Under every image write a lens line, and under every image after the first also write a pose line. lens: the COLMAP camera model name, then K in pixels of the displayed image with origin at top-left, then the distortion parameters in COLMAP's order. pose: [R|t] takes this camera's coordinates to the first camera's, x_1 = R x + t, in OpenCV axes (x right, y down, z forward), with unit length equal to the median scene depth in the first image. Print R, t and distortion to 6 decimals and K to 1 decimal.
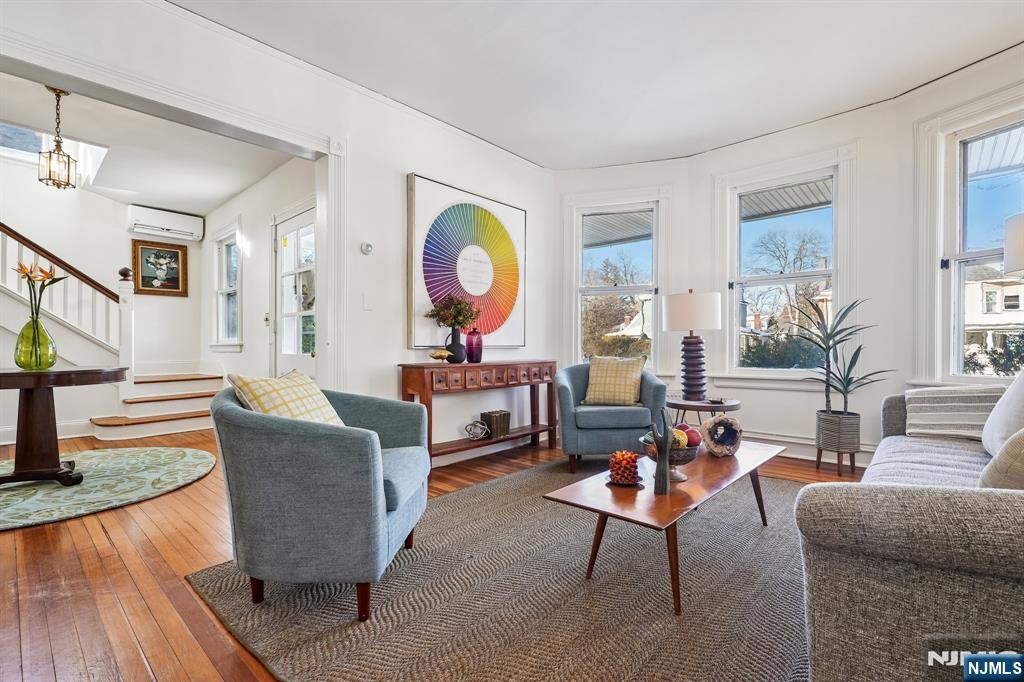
lens RADIAL K [[471.3, 0, 512.1], [0, 471.3, 348.7], [0, 0, 1]] dist [-0.008114, 0.000168]
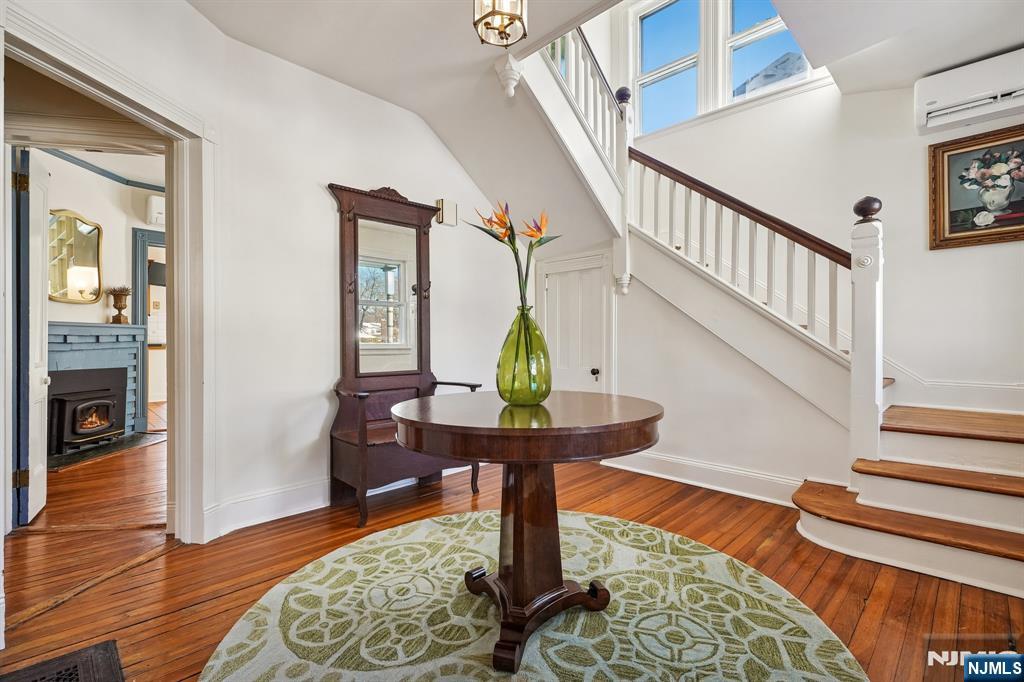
lens RADIAL K [[471.3, 0, 511.2], [0, 471.3, 341.4], [0, 0, 1]] dist [-0.008114, 0.000168]
pose [[-0.048231, -0.004644, -0.998825, -0.290576], [0.003392, 0.999983, -0.004813, -0.017266], [0.998830, -0.003620, -0.048214, 0.600098]]
